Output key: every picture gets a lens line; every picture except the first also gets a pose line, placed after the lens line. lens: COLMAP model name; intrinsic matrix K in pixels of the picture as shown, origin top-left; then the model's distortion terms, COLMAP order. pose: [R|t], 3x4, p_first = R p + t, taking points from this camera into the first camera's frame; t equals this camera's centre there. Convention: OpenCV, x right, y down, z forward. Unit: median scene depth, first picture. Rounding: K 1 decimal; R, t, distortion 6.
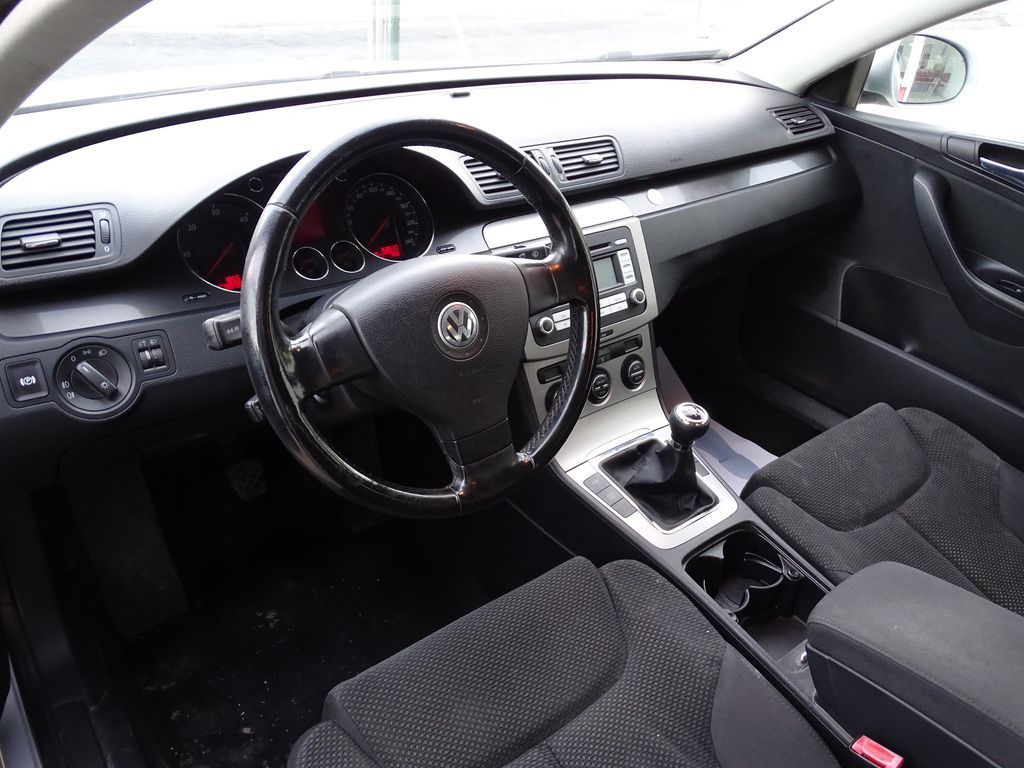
lens RADIAL K [[765.3, 0, 514.1], [0, 765.3, 383.3], [0, 0, 1]] dist [0.047770, -0.001053]
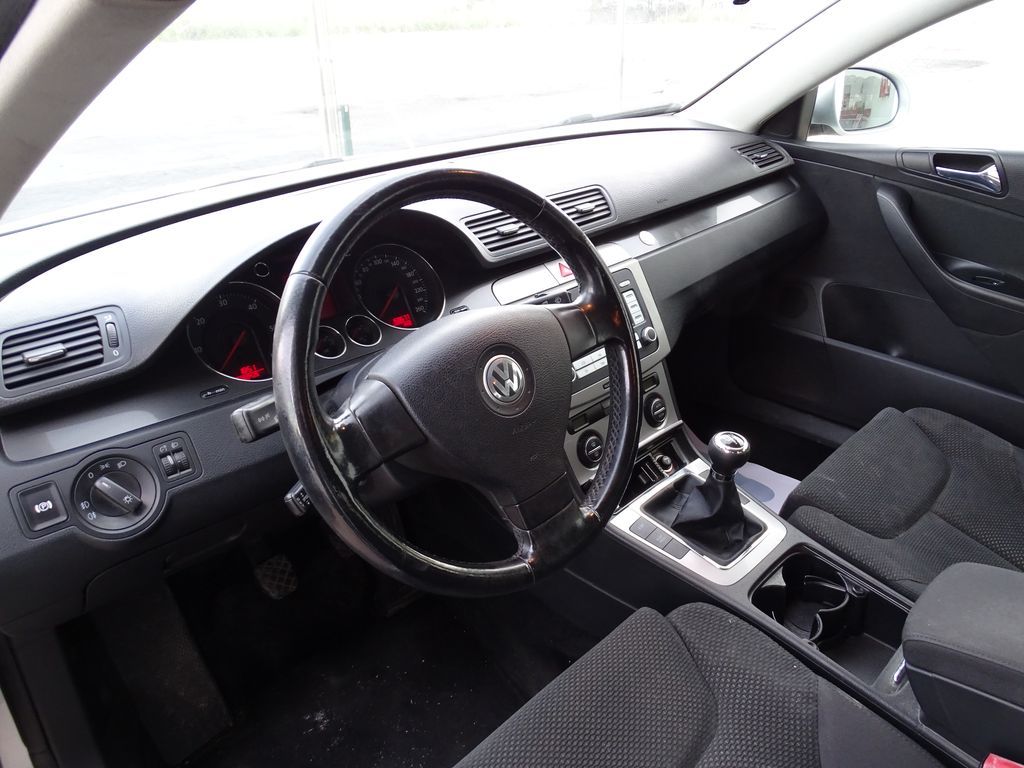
lens RADIAL K [[691.9, 0, 509.2], [0, 691.9, 390.0], [0, 0, 1]] dist [0.011984, -0.009179]
pose [[0.989038, -0.139279, 0.049048, -0.082367], [0.142786, 0.986733, -0.077266, 0.002075], [-0.037636, 0.083422, 0.995803, 0.123673]]
